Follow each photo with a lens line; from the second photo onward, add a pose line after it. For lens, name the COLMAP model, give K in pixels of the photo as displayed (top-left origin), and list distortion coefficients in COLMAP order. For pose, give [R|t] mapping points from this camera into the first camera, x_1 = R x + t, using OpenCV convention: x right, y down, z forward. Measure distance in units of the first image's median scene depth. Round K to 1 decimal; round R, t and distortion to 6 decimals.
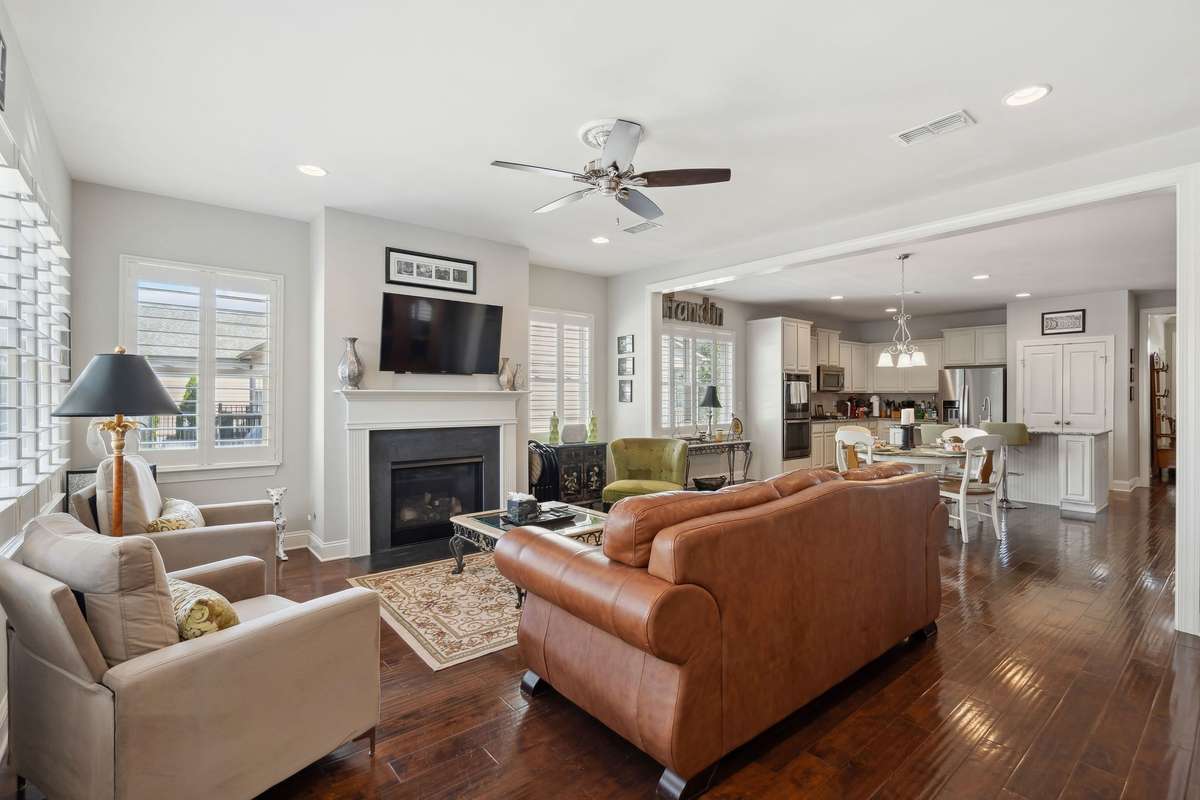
lens RADIAL K [[553.6, 0, 597.3], [0, 553.6, 396.1], [0, 0, 1]] dist [0.002437, 0.001483]
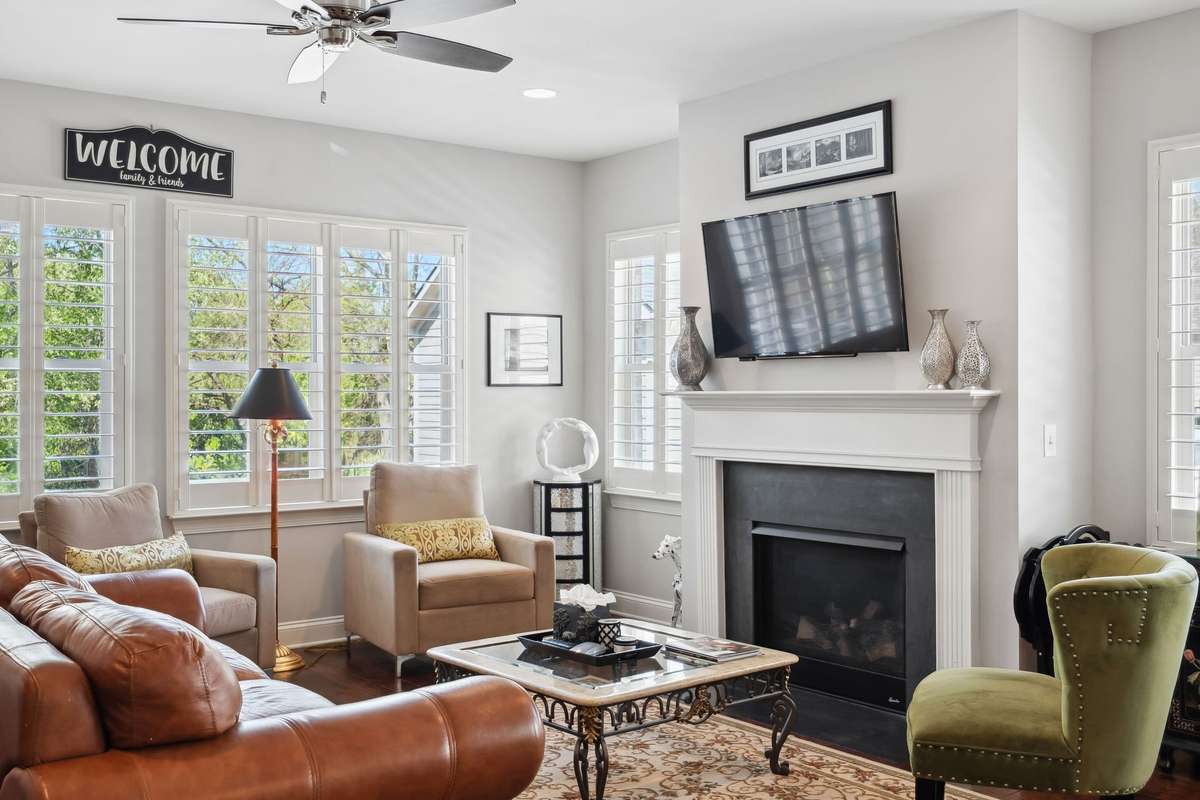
lens RADIAL K [[1207.8, 0, 600.8], [0, 1207.8, 393.4], [0, 0, 1]] dist [0.015272, 0.000000]
pose [[-0.028151, -0.004892, -0.999592, 0.784631], [0.001155, 0.999987, -0.004926, -0.002673], [0.999603, -0.001293, -0.028145, 0.825460]]
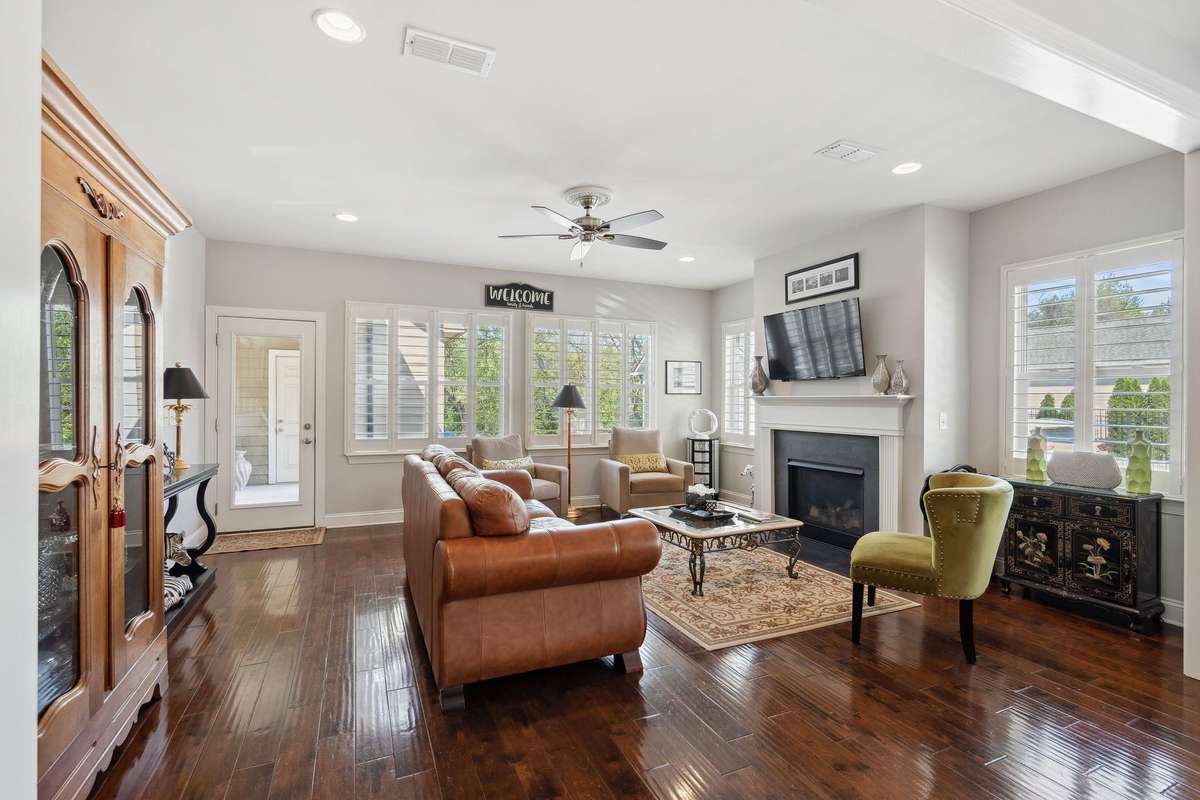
lens RADIAL K [[553.6, 0, 598.3], [0, 553.6, 399.6], [0, 0, 1]] dist [0.002437, 0.001483]
pose [[-0.266944, -0.007498, -0.963683, 0.791009], [-0.006688, 0.999960, -0.005928, 0.005425], [0.963689, 0.004863, -0.266984, 0.866596]]
